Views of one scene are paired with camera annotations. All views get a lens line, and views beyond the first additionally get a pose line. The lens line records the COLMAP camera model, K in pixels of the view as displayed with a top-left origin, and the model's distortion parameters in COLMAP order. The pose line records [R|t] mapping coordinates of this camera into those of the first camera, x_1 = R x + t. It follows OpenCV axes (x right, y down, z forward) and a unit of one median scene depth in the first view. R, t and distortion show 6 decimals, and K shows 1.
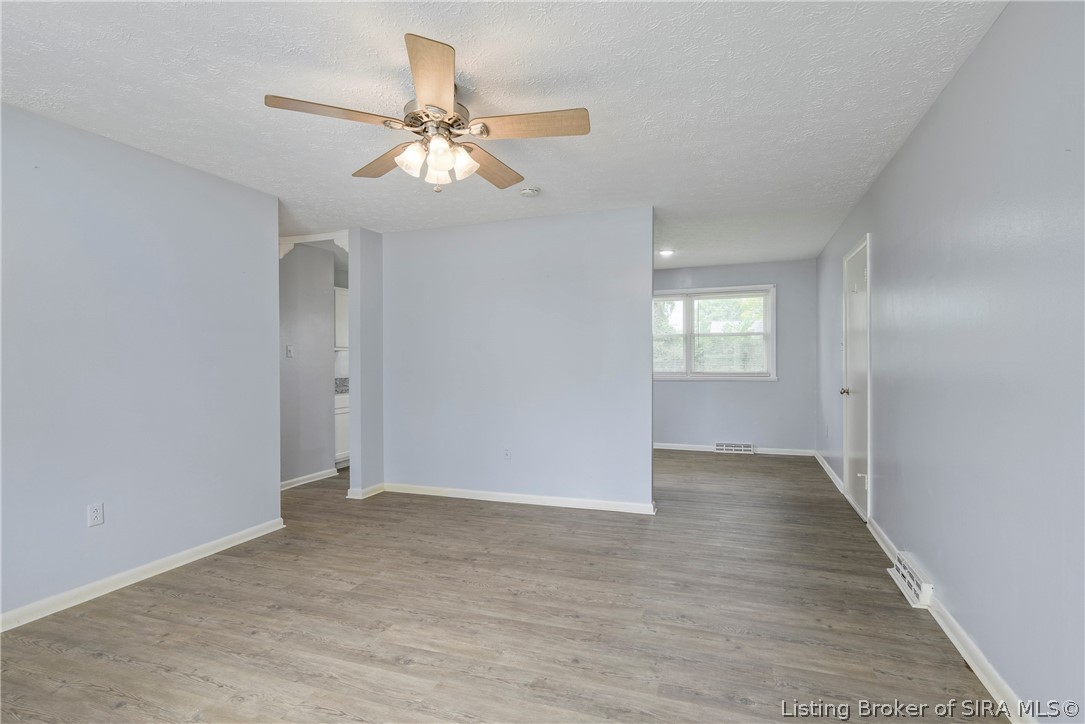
lens RADIAL K [[534.8, 0, 541.9], [0, 534.8, 360.3], [0, 0, 1]] dist [0.004459, -0.000069]
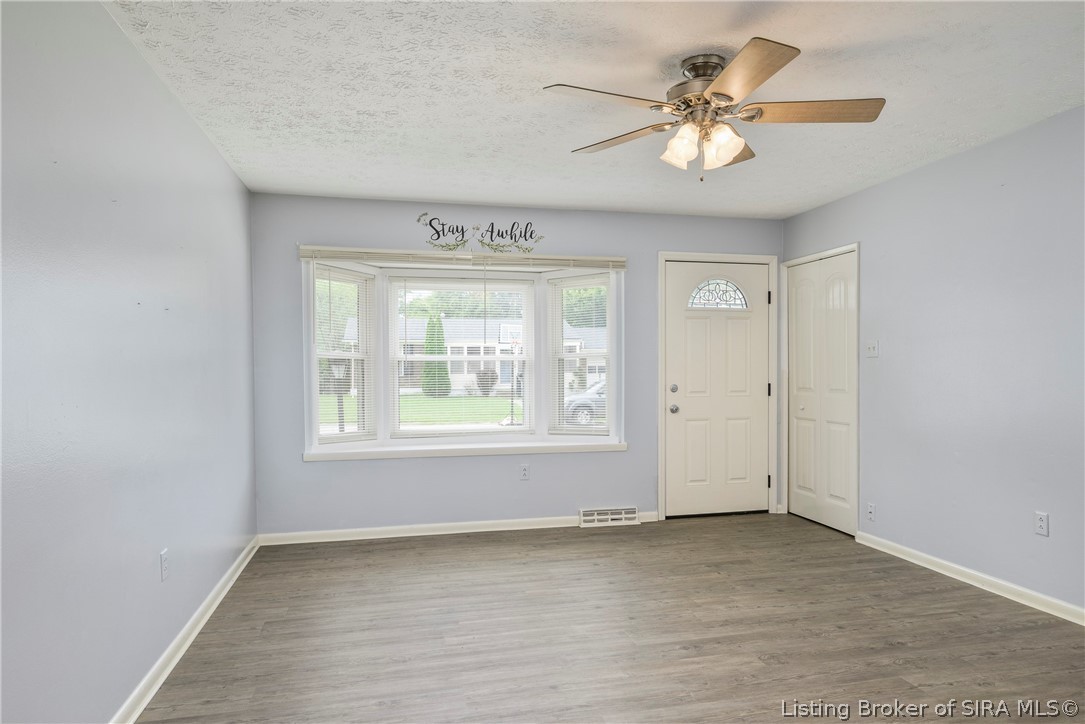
lens RADIAL K [[661.9, 0, 555.2], [0, 661.9, 387.3], [0, 0, 1]] dist [-0.003438, -0.000949]
pose [[-0.822736, 0.030760, -0.567591, 0.525275], [0.012770, 0.999283, 0.035645, -0.006104], [0.568281, 0.022078, -0.822538, 1.448808]]
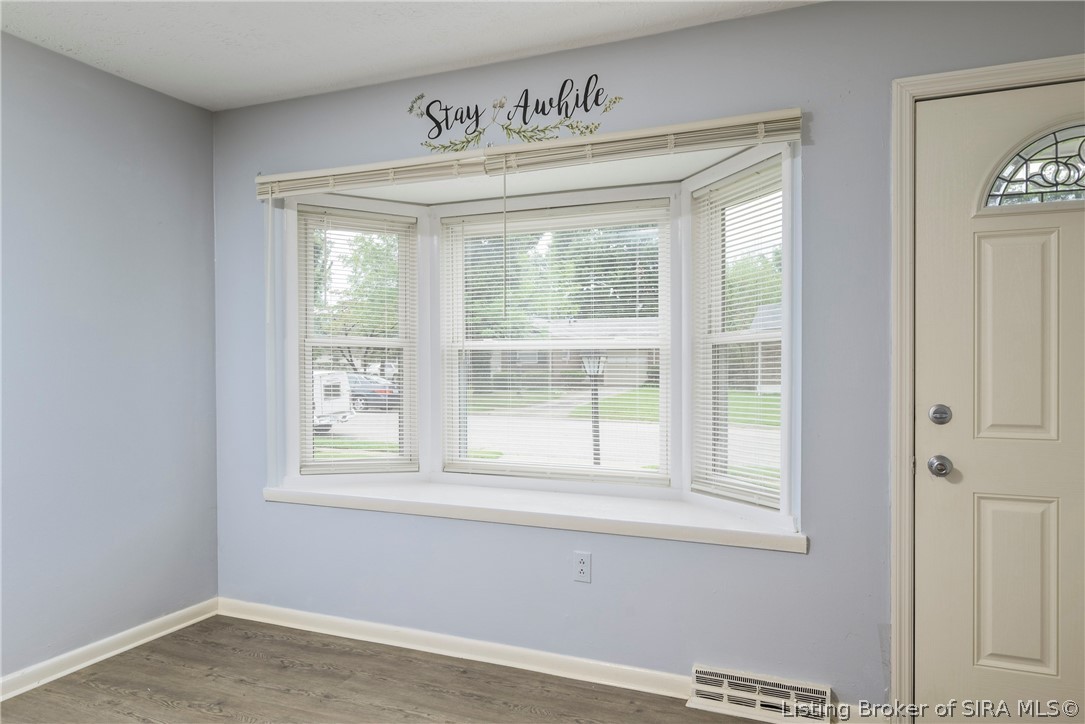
lens RADIAL K [[708.7, 0, 543.6], [0, 708.7, 369.4], [0, 0, 1]] dist [-0.001786, 0.003159]
pose [[-0.999763, 0.008482, 0.020068, -0.369217], [0.008640, 0.999932, 0.007813, 0.006720], [-0.020001, 0.007985, -0.999768, 0.917392]]
